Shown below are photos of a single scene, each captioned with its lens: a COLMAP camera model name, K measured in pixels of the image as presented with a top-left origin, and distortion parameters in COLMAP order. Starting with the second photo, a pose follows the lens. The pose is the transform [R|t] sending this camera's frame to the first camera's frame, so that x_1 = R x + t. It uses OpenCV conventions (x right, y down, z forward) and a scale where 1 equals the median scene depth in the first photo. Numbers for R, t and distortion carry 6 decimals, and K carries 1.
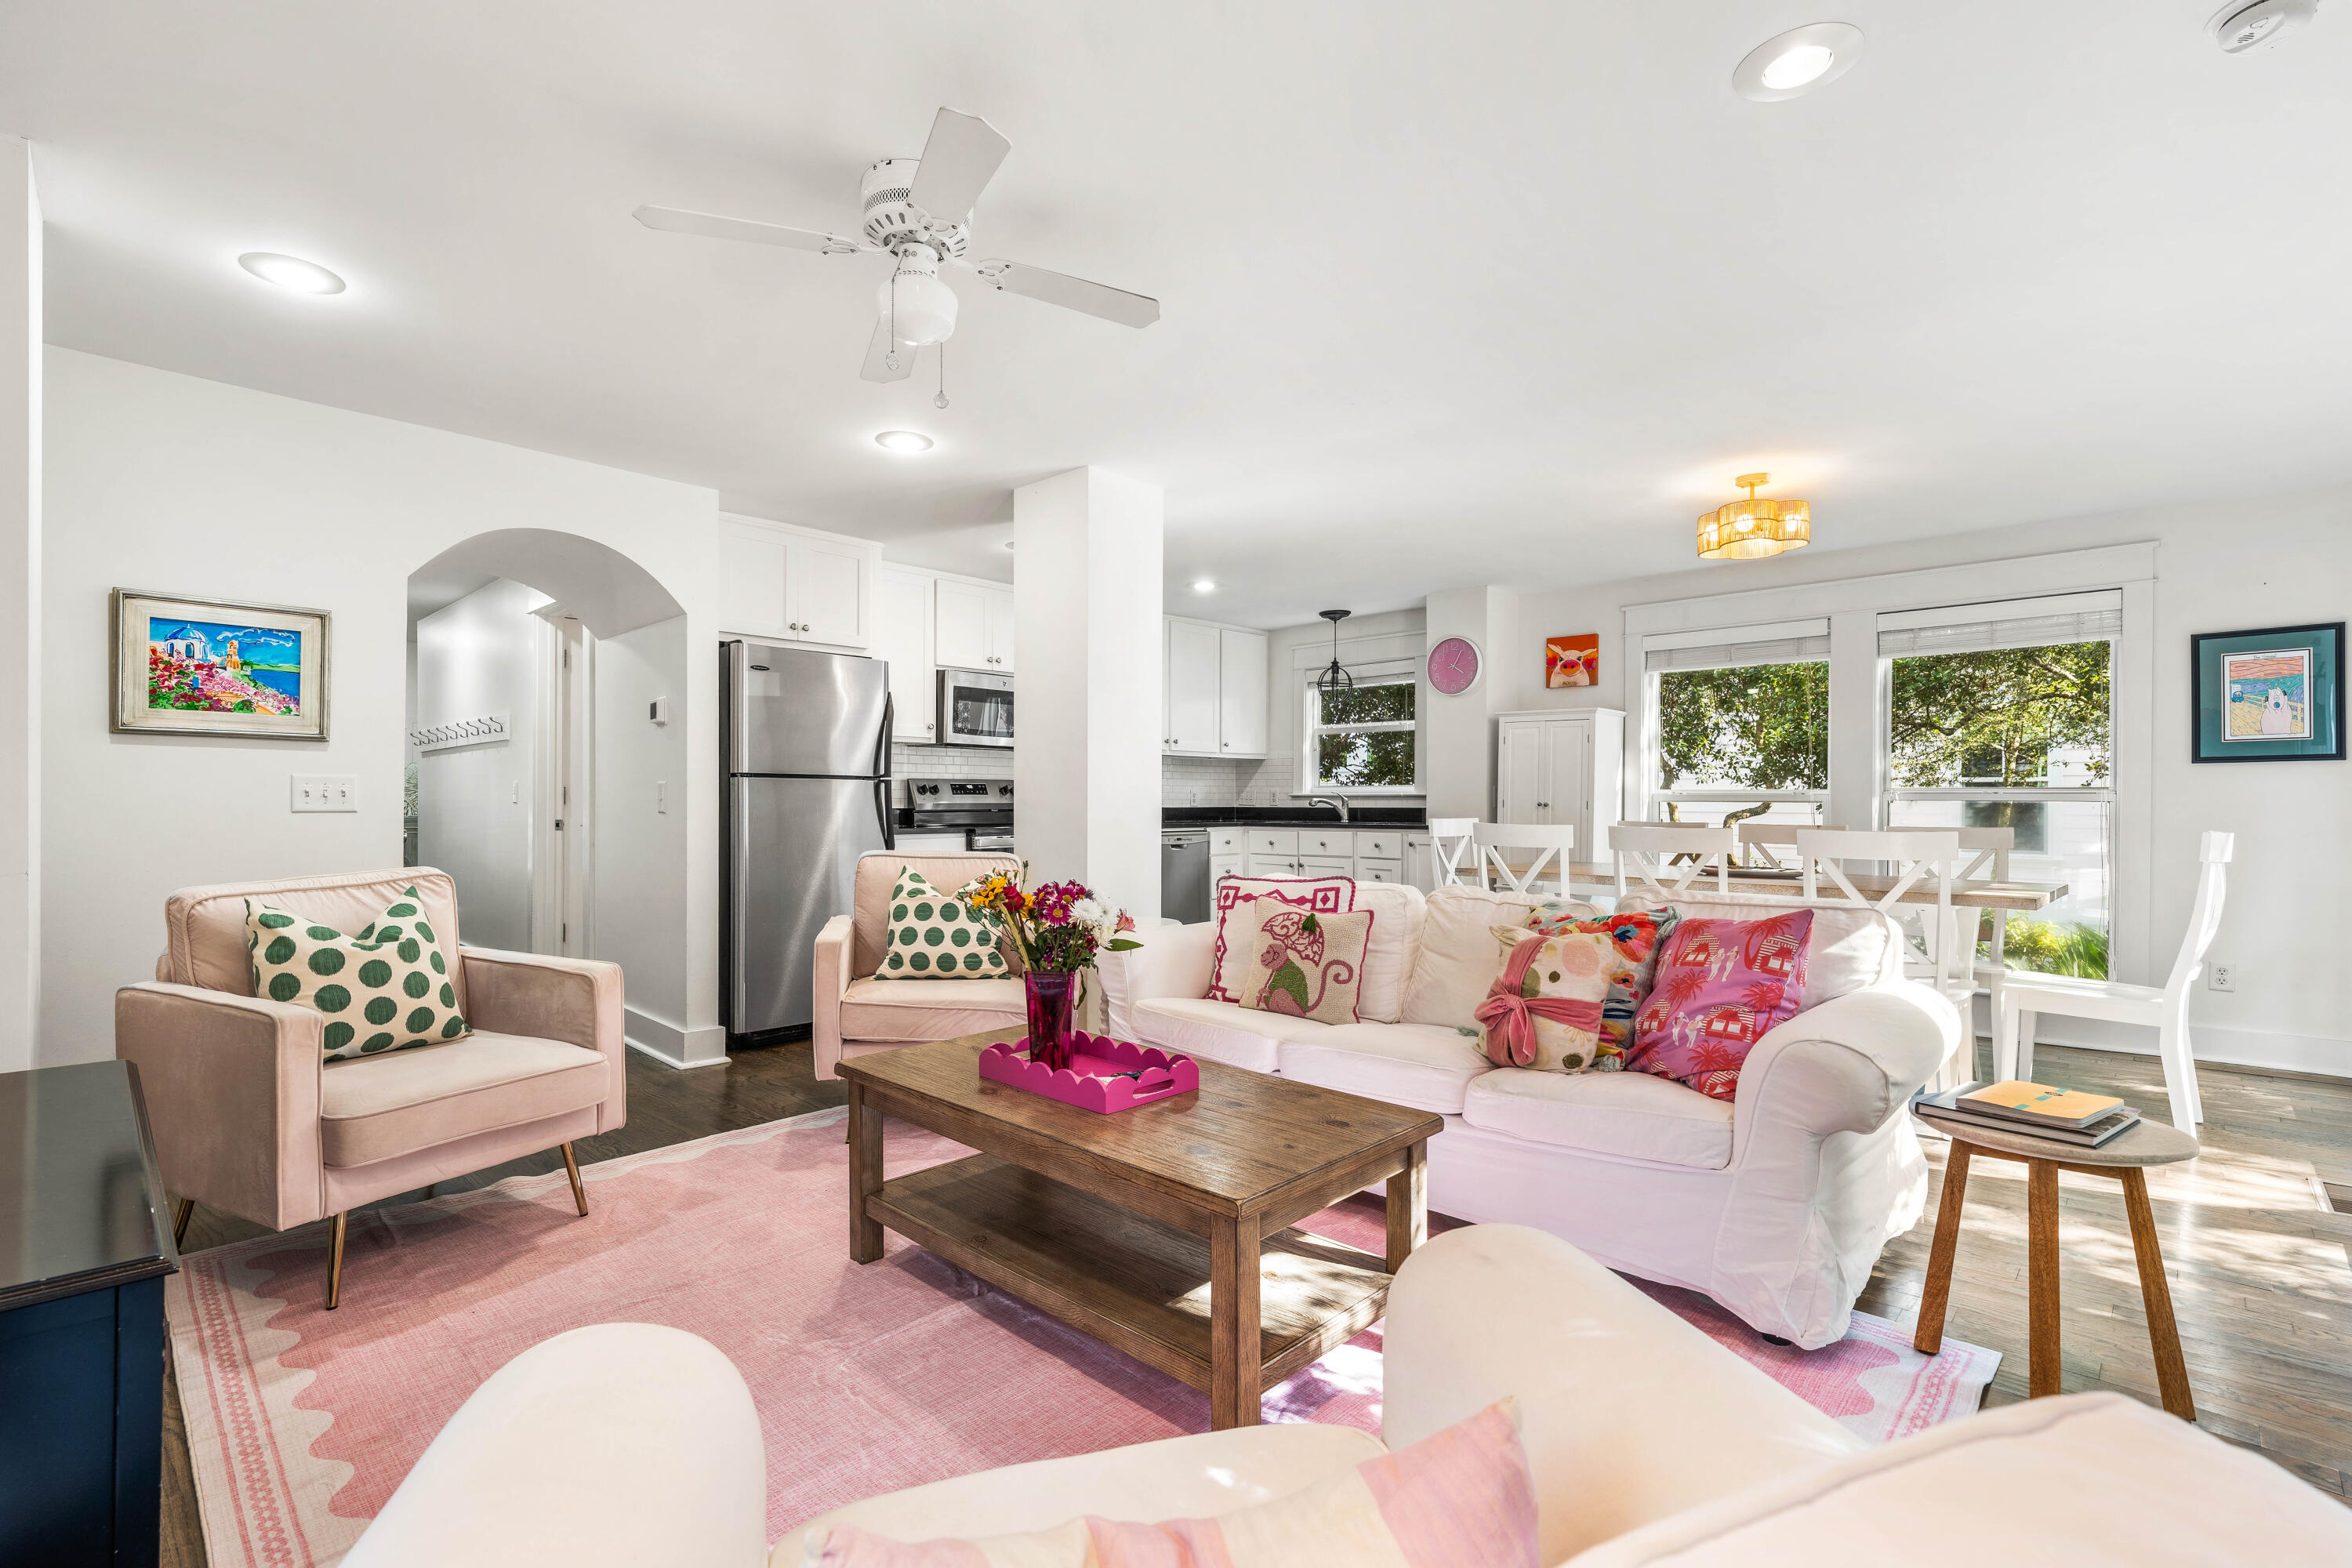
lens RADIAL K [[1068.1, 0, 1185.3], [0, 1068.1, 803.1], [0, 0, 1]] dist [0.001930, 0.000495]
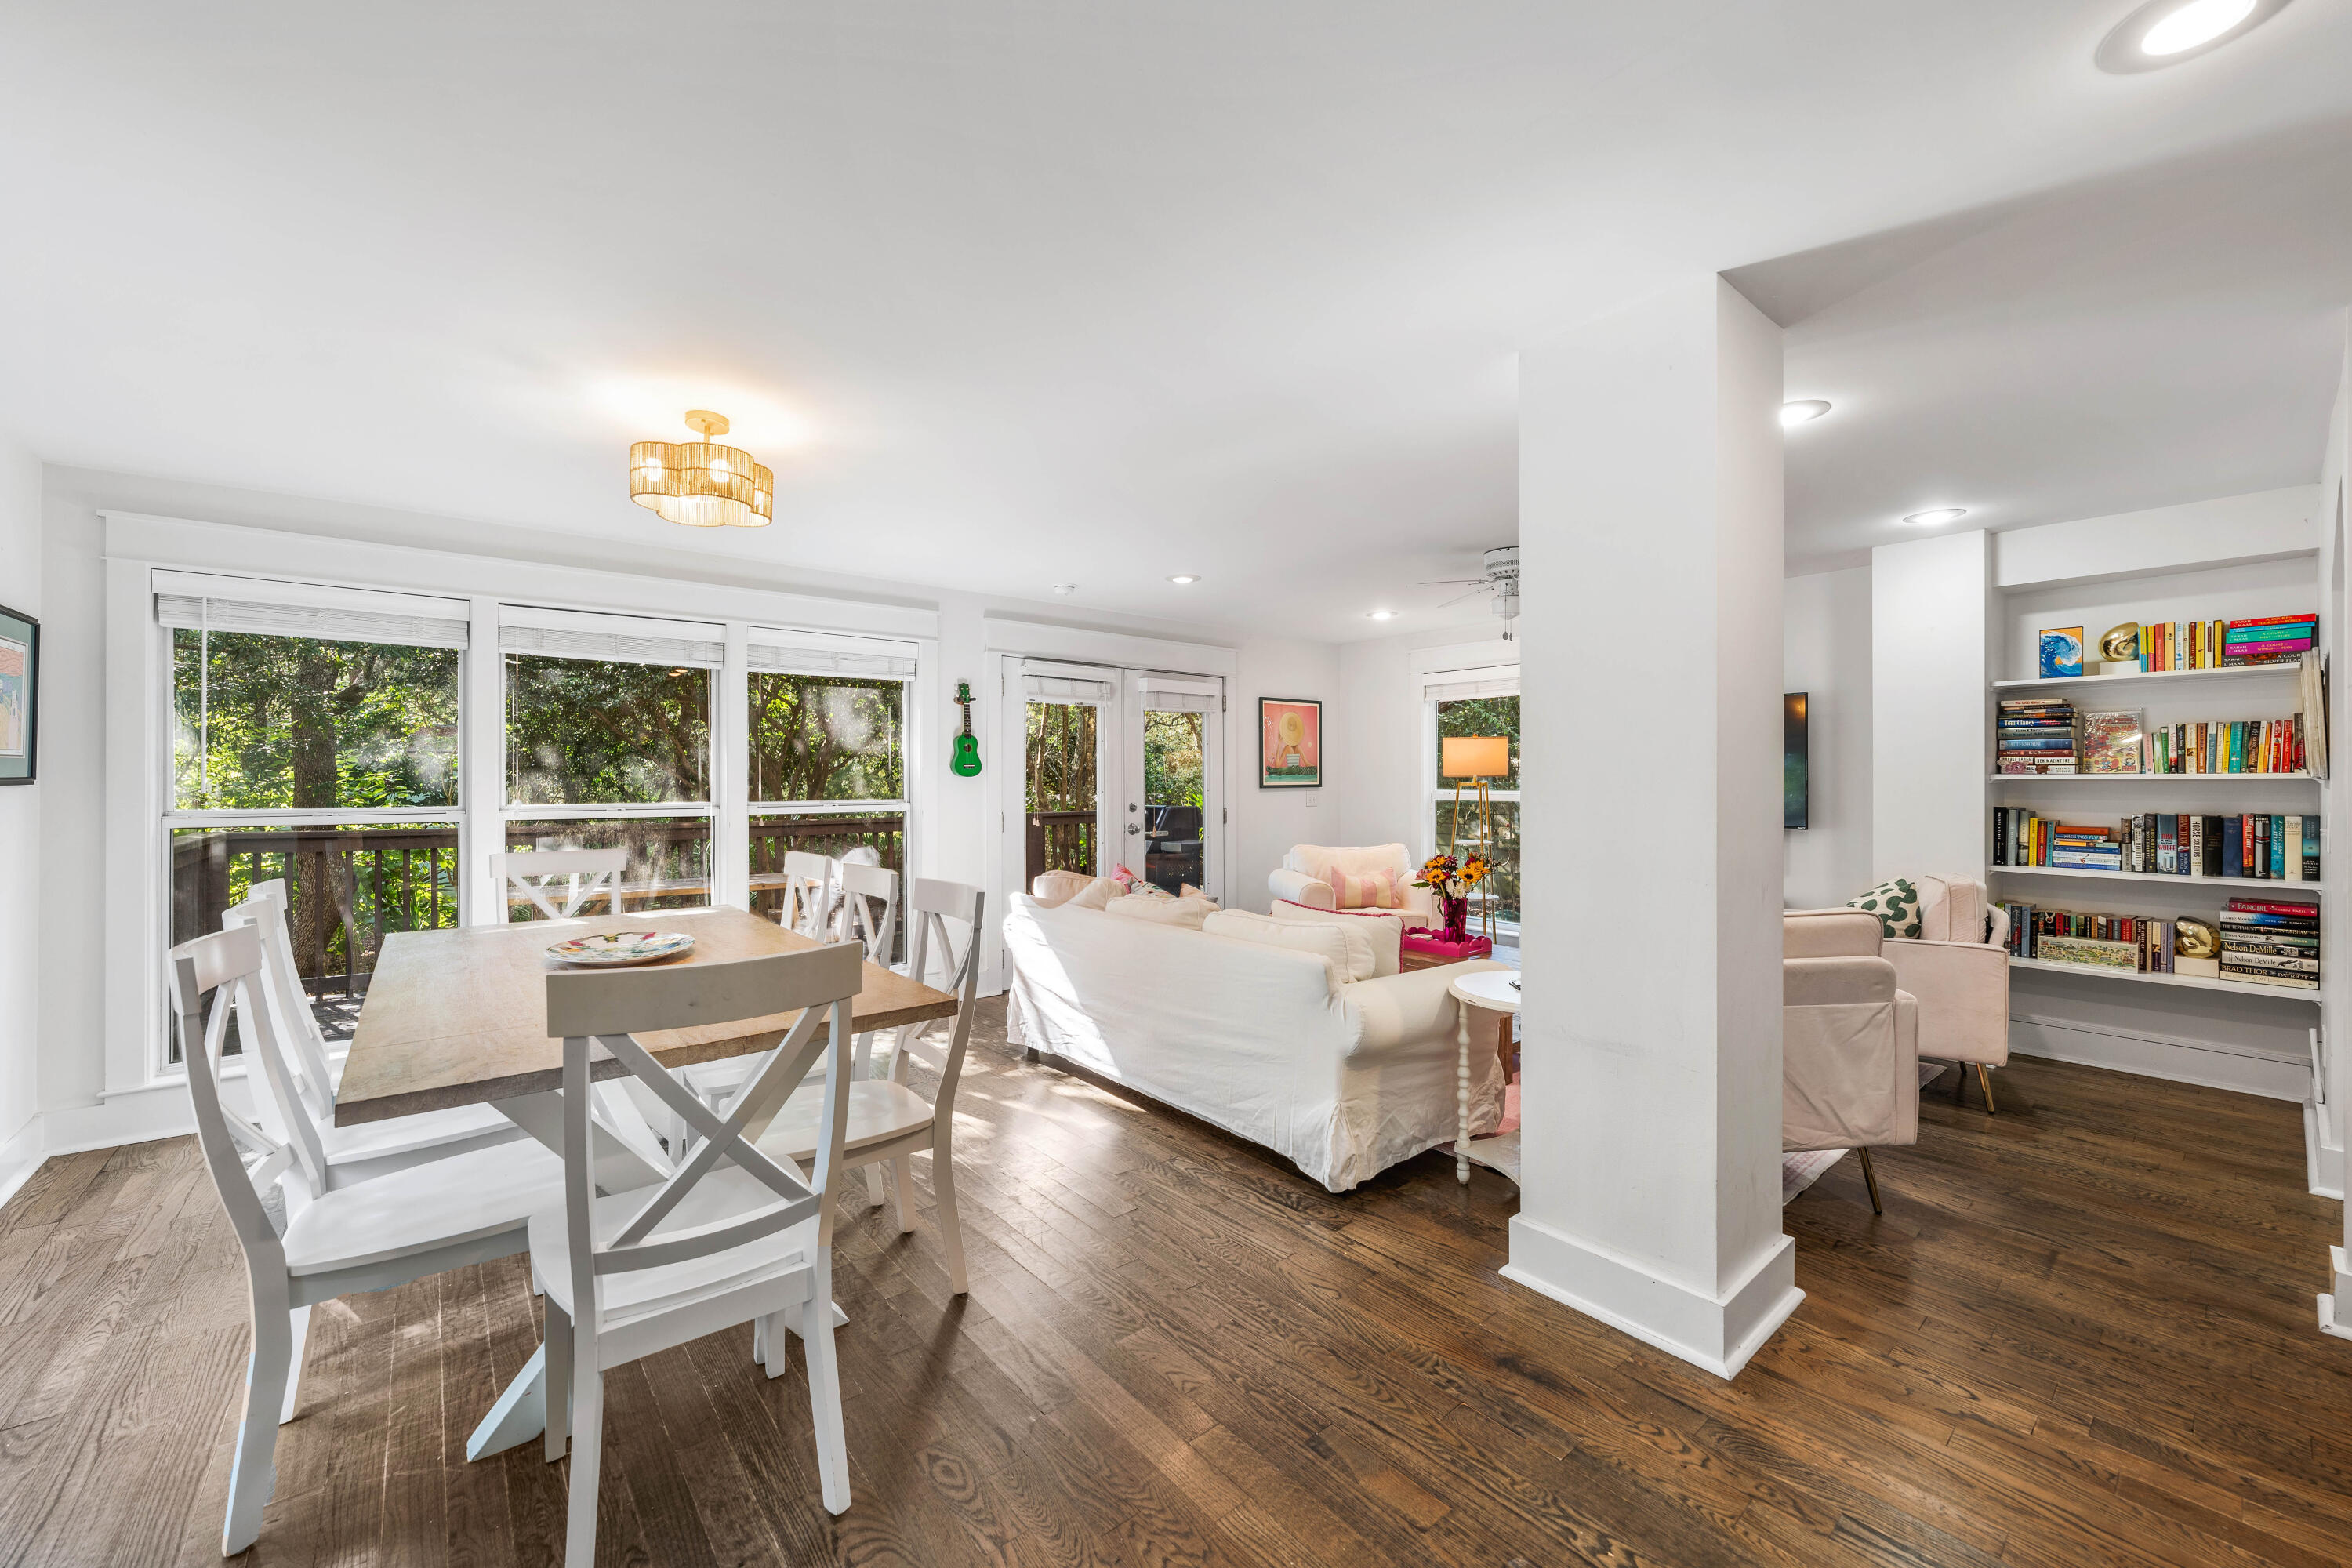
lens RADIAL K [[930.9, 0, 1176.0], [0, 930.9, 784.0], [0, 0, 1]] dist [0.000194, 0.000015]
pose [[-0.994407, -0.002353, 0.105593, 0.089424], [-0.001823, 0.999985, 0.005122, -0.031527], [-0.105604, 0.004901, -0.994396, 1.103123]]
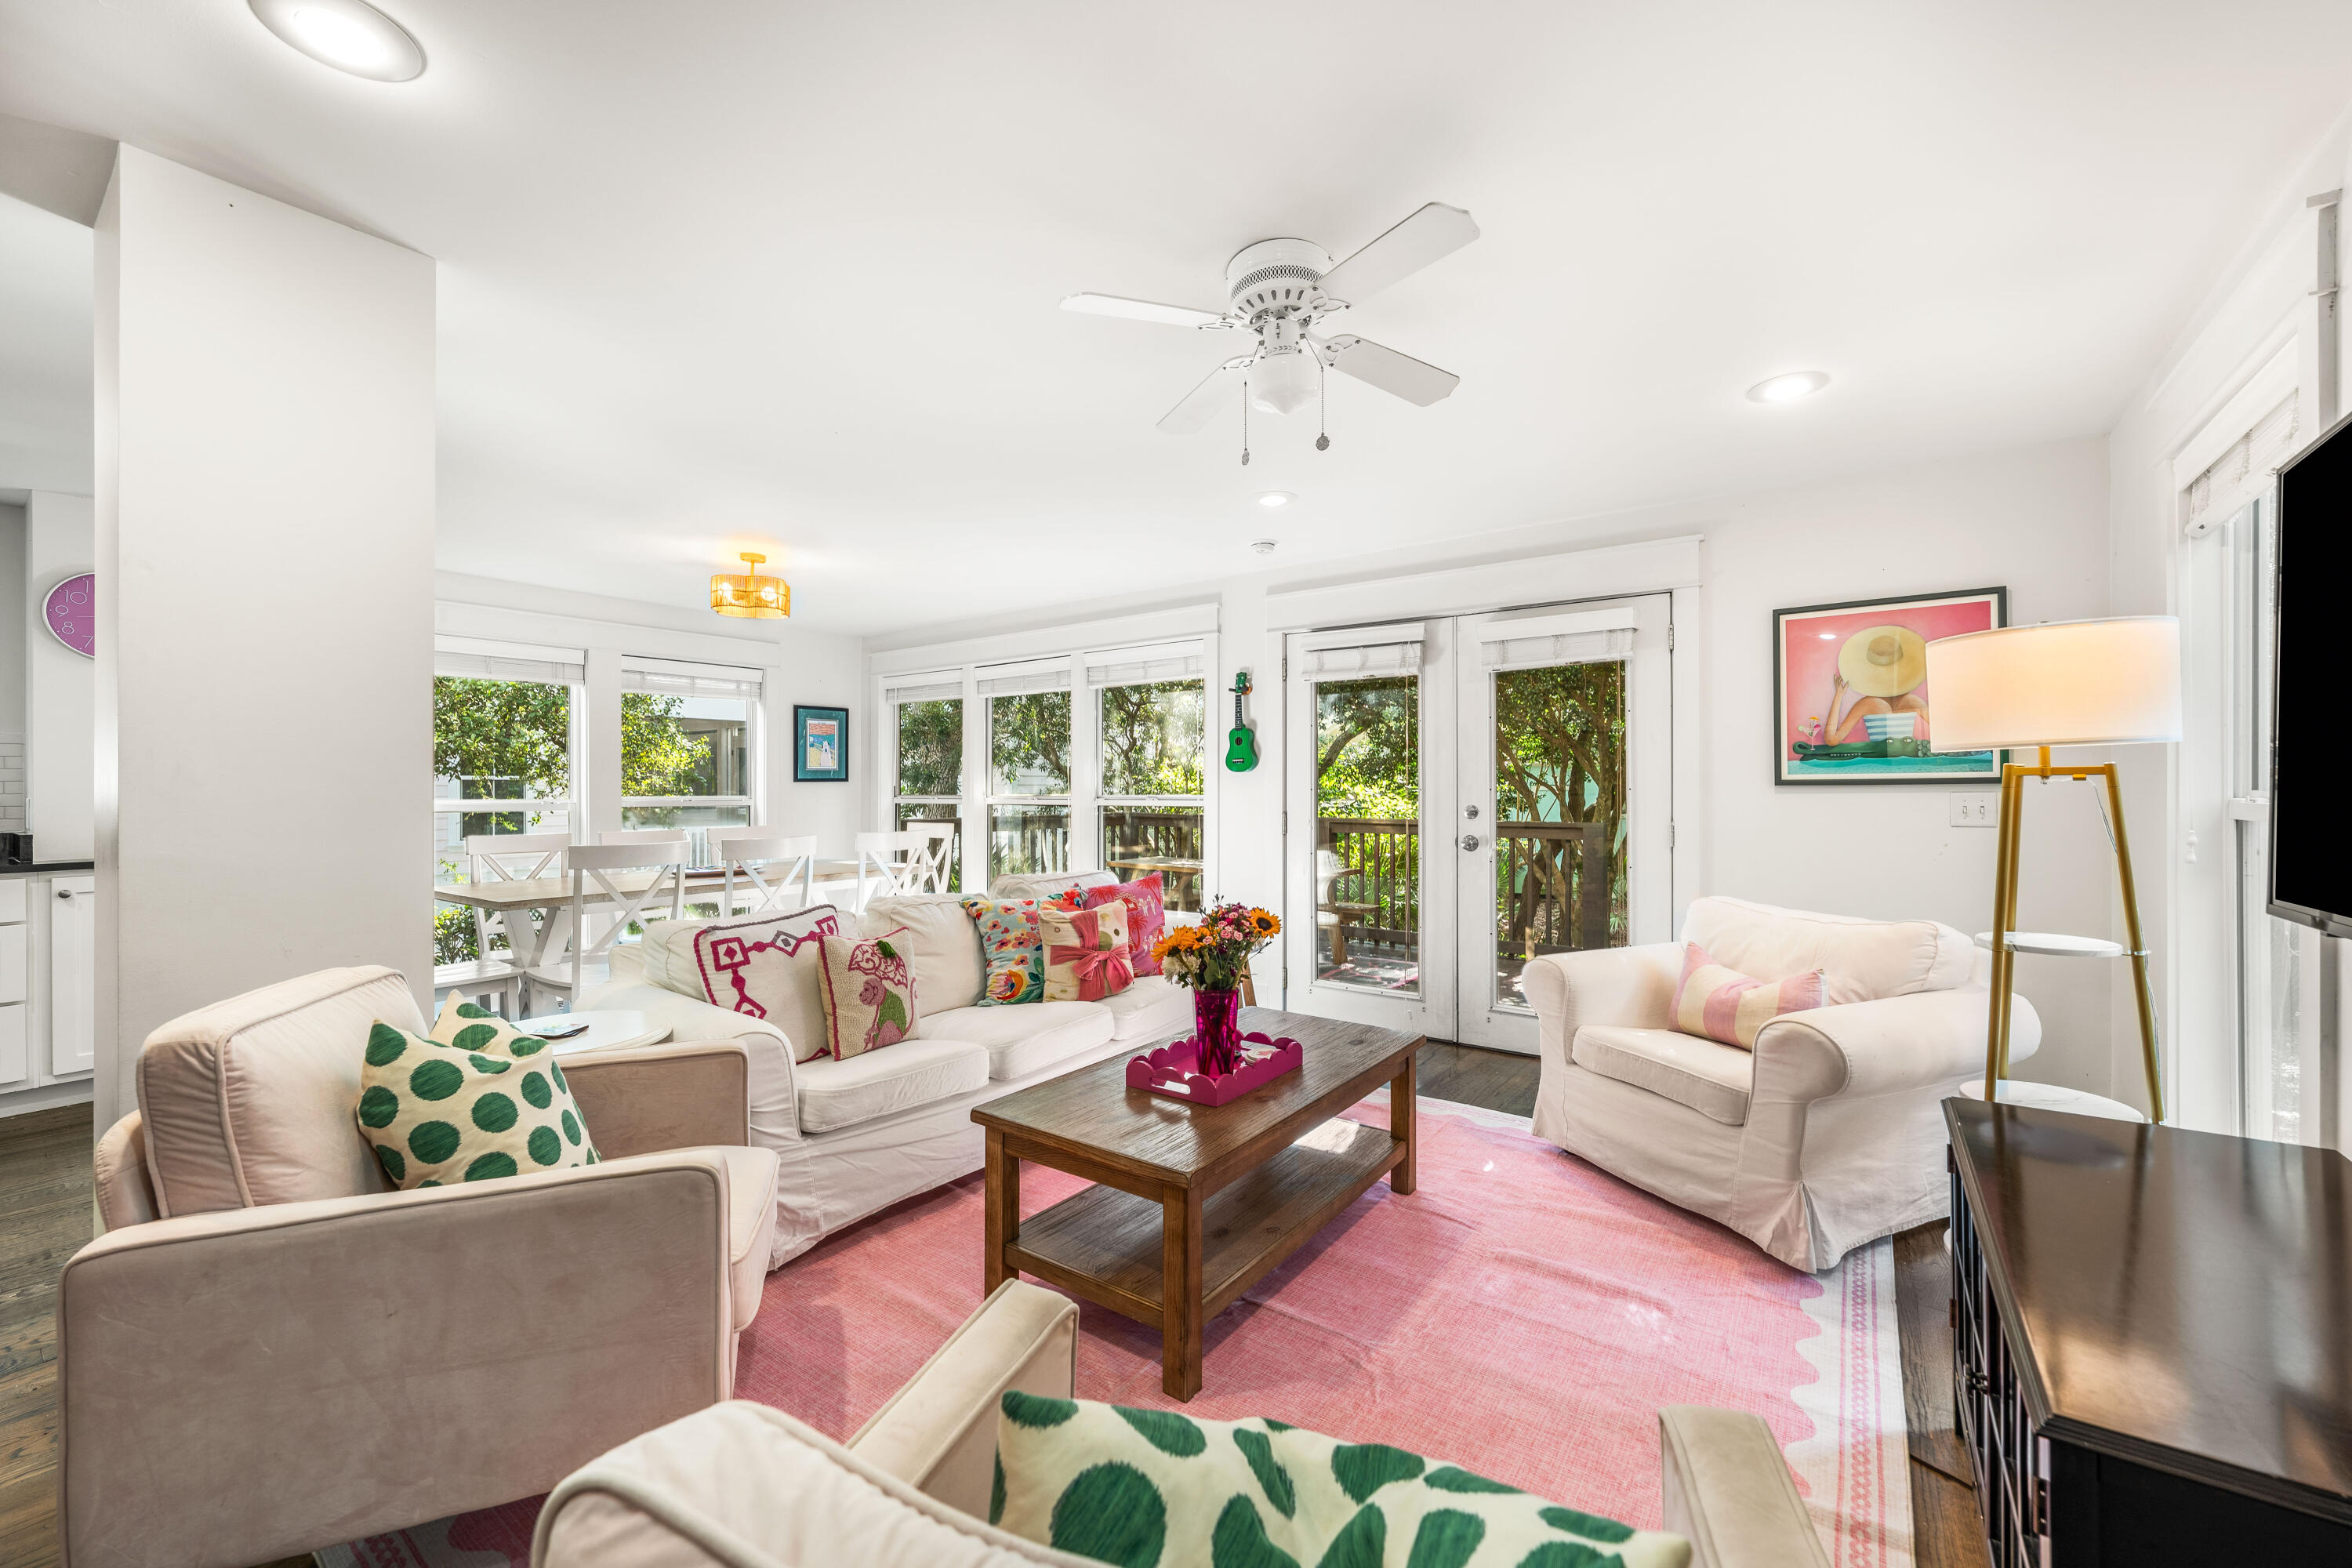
lens RADIAL K [[930.9, 0, 1176.0], [0, 930.9, 784.0], [0, 0, 1]] dist [0.000194, 0.000015]
pose [[-0.131138, 0.000528, 0.991364, -0.414646], [0.003997, 0.999992, -0.000004, -0.023132], [-0.991356, 0.003962, -0.131139, 0.438976]]
